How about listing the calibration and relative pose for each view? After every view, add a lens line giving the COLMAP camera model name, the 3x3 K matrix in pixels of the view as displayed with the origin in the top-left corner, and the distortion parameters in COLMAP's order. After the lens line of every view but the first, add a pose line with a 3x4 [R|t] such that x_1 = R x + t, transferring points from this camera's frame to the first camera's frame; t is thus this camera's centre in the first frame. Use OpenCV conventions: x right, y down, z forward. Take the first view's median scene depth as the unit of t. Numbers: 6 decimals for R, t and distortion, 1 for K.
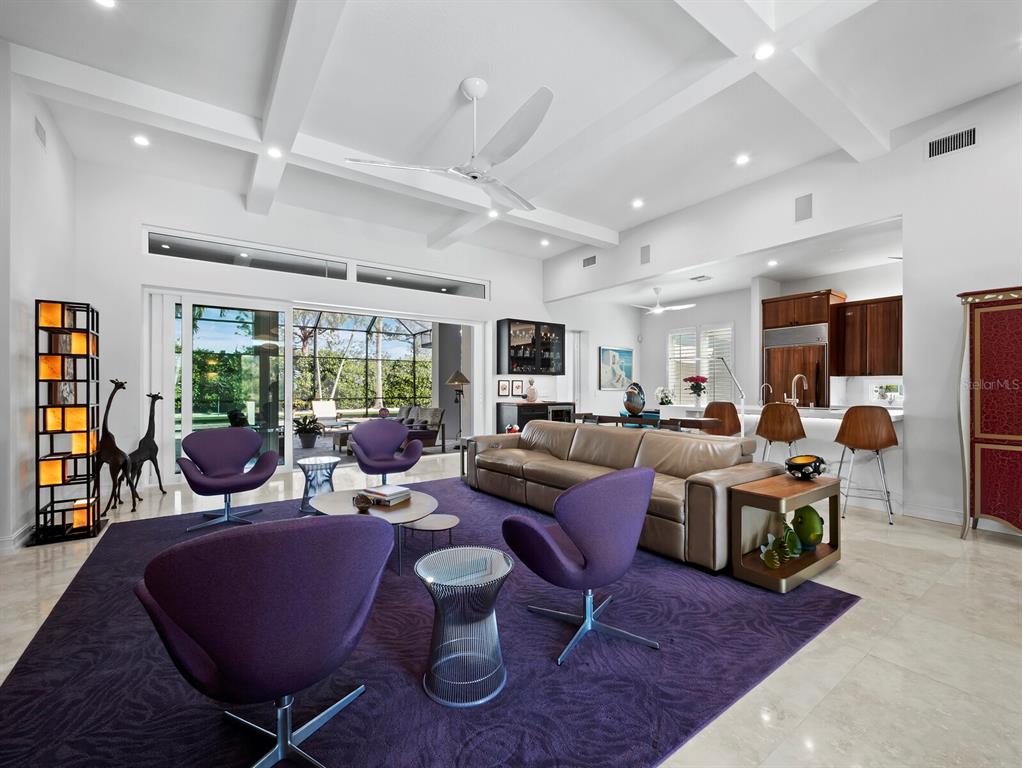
lens RADIAL K [[429.1, 0, 509.9], [0, 429.1, 391.6], [0, 0, 1]] dist [0.000081, 0.000216]
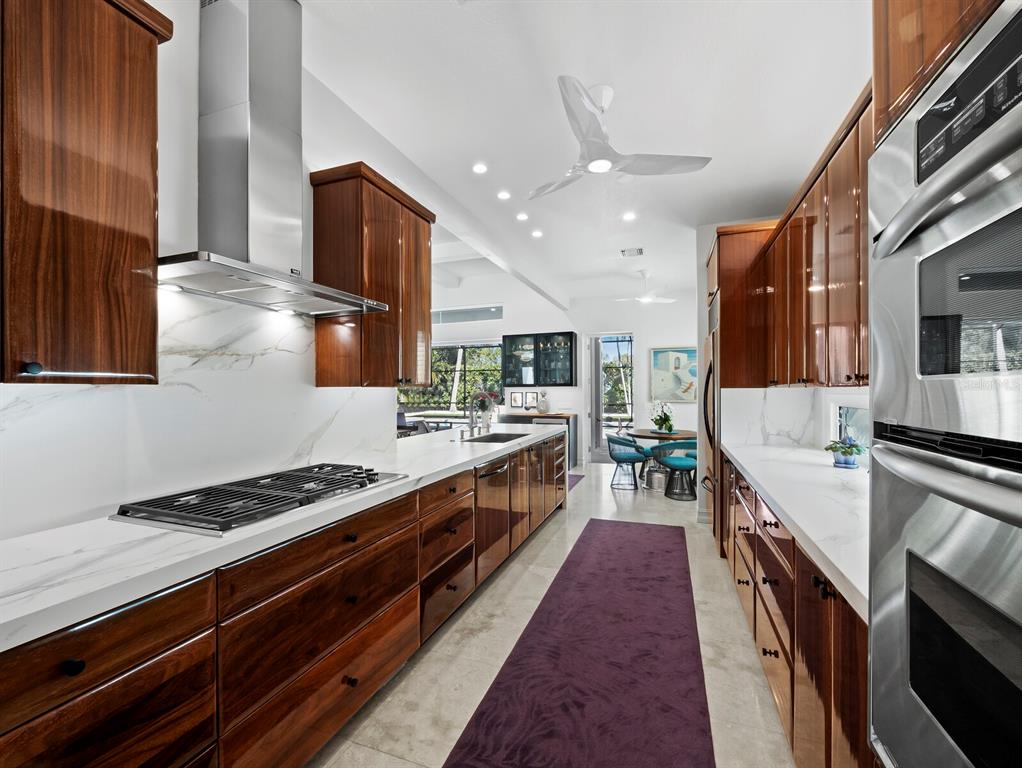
lens RADIAL K [[429.1, 0, 509.9], [0, 429.1, 391.6], [0, 0, 1]] dist [0.000081, 0.000216]
pose [[0.560632, -0.002126, -0.828063, 1.009438], [0.002681, 0.999996, -0.000752, -0.032872], [0.828061, -0.001798, 0.560635, 0.438090]]
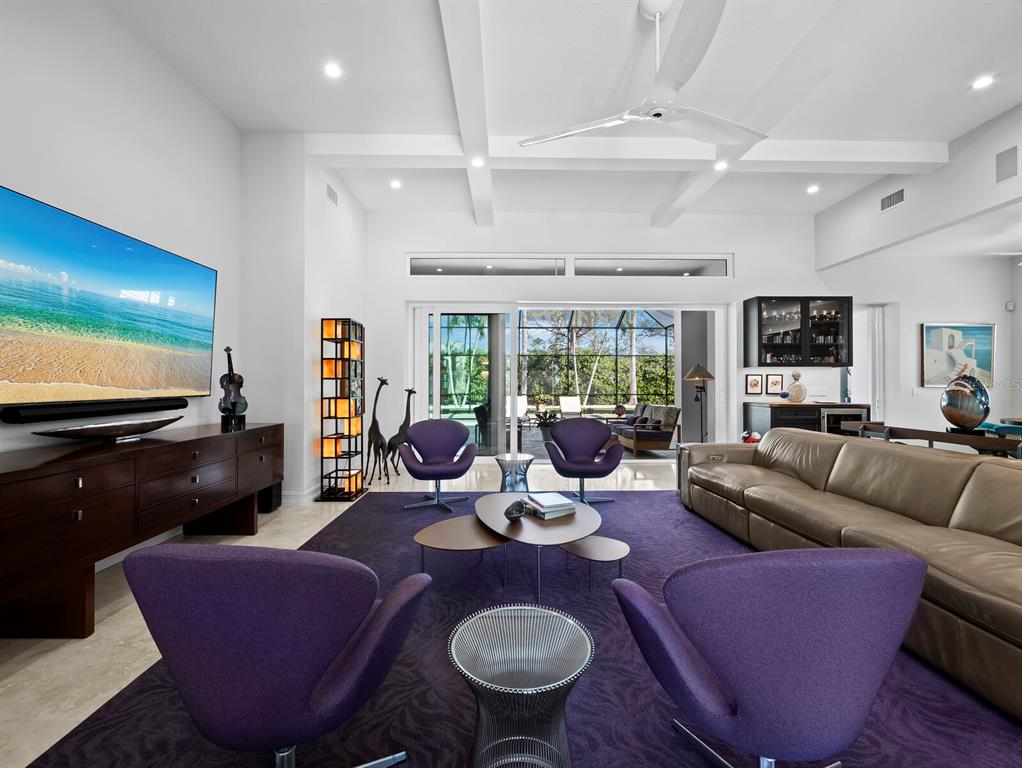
lens RADIAL K [[428.2, 0, 511.0], [0, 428.2, 384.0], [0, 0, 1]] dist [-0.001619, -0.000011]
pose [[0.830309, 0.000007, -0.557303, 0.063193], [-0.004797, 0.999963, -0.007133, -0.001046], [0.557282, 0.008596, 0.830279, 0.100589]]
